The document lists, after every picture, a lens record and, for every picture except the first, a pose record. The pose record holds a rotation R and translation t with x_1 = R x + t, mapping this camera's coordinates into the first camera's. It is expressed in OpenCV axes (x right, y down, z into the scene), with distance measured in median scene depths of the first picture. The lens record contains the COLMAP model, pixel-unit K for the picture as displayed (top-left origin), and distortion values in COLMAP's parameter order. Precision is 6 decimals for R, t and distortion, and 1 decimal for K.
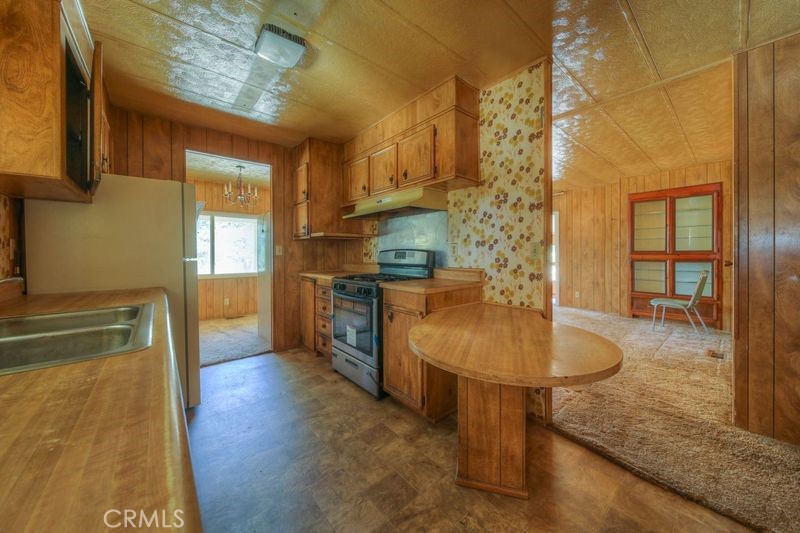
lens RADIAL K [[284.6, 0, 400.5], [0, 284.6, 253.6], [0, 0, 1]] dist [0.003264, 0.000161]
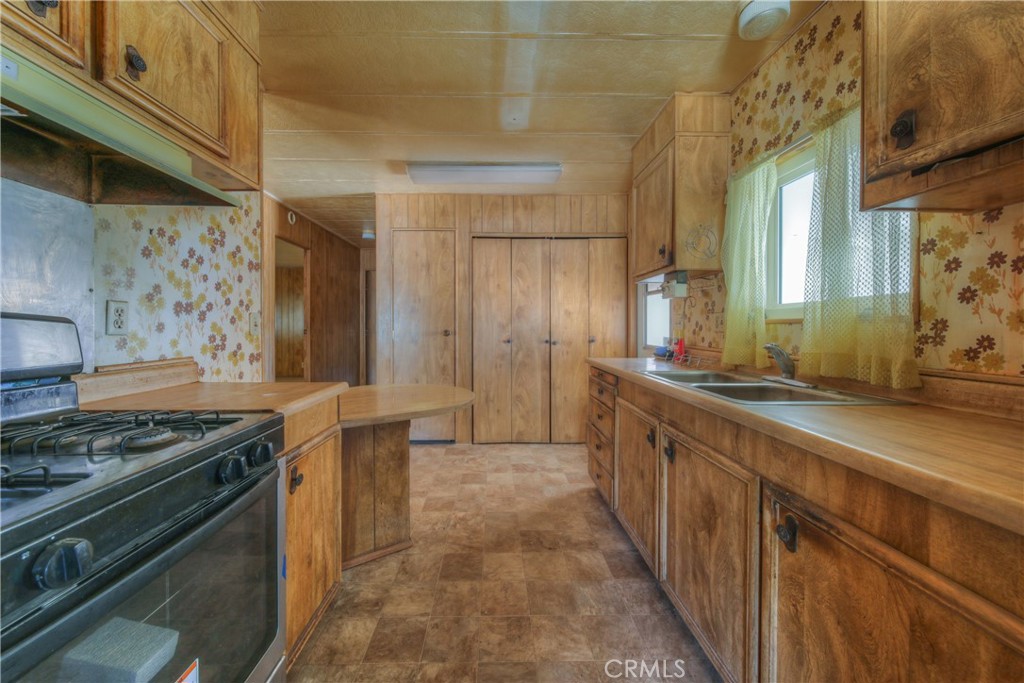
lens RADIAL K [[364.3, 0, 504.0], [0, 364.3, 328.6], [0, 0, 1]] dist [0.003264, 0.000161]
pose [[-0.781708, -0.001906, 0.623642, -0.584797], [0.002324, 0.999979, 0.005968, -0.000952], [-0.623640, 0.006115, -0.781688, 1.182469]]
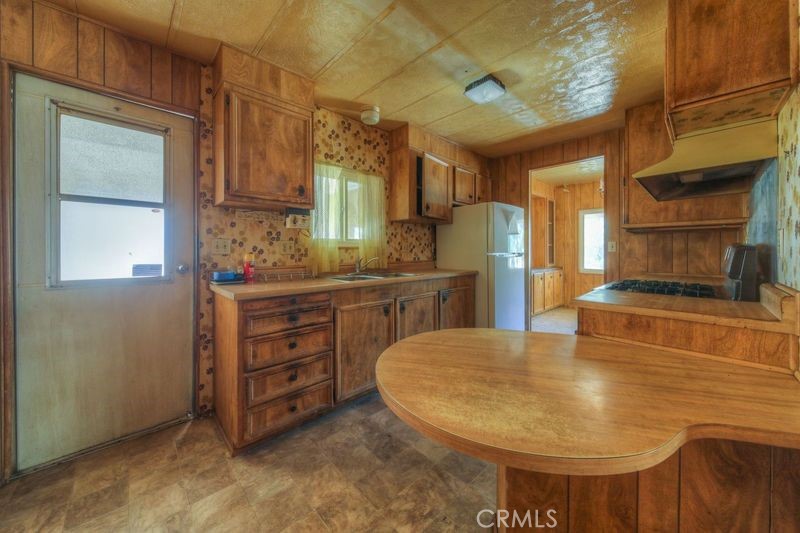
lens RADIAL K [[284.6, 0, 398.9], [0, 284.6, 250.5], [0, 0, 1]] dist [0.003264, 0.000161]
pose [[0.052344, 0.004243, -0.998620, 0.665210], [-0.001275, 0.999990, 0.004182, -0.003584], [0.998628, 0.001054, 0.052349, 0.430617]]
